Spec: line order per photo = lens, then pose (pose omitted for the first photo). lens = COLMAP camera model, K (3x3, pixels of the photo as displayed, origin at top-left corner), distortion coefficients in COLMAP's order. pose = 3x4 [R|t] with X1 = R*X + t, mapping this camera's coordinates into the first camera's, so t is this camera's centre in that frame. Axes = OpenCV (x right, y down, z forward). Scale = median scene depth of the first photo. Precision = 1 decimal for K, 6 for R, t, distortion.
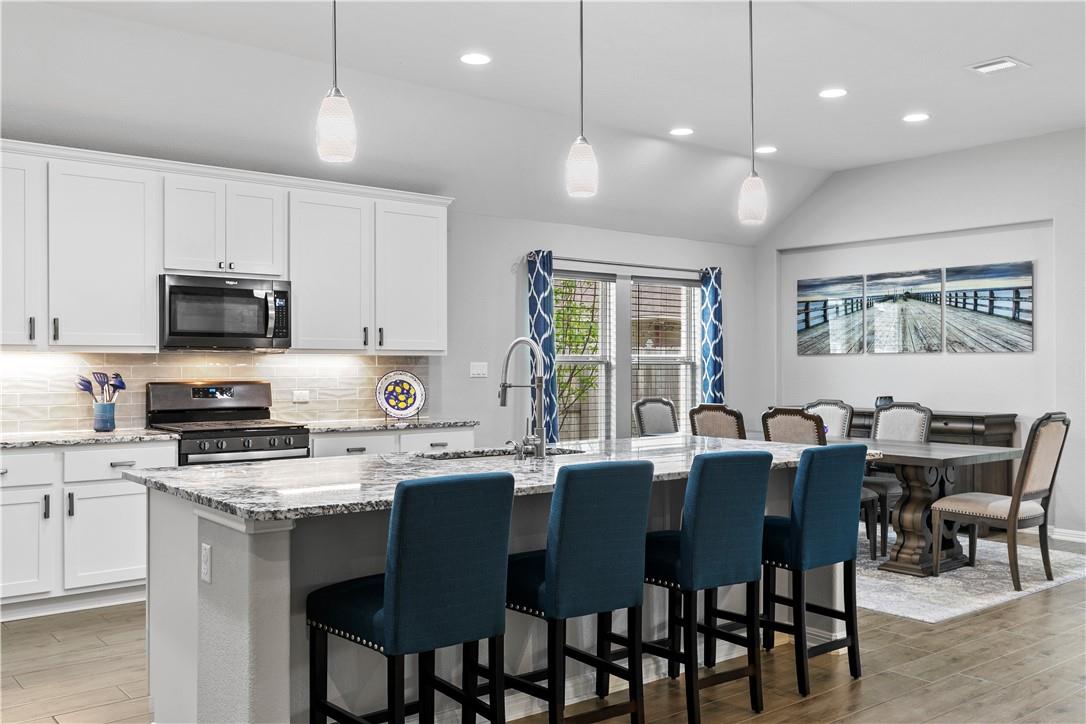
lens RADIAL K [[980.5, 0, 542.9], [0, 980.5, 362.3], [0, 0, 1]] dist [0.016797, 0.001312]
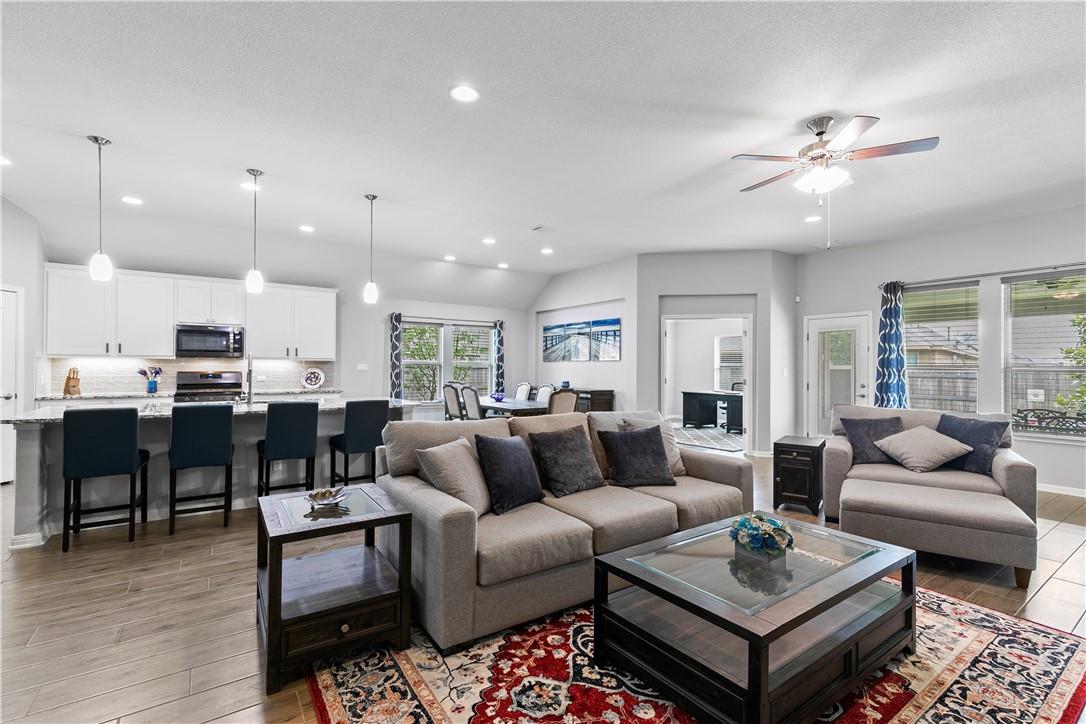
lens RADIAL K [[484.8, 0, 543.7], [0, 484.8, 361.7], [0, 0, 1]] dist [-0.002132, -0.000058]
pose [[0.997715, 0.005704, -0.067322, 0.394429], [-0.006206, 0.999954, -0.007248, 0.000207], [0.067278, 0.007650, 0.997705, -0.049297]]
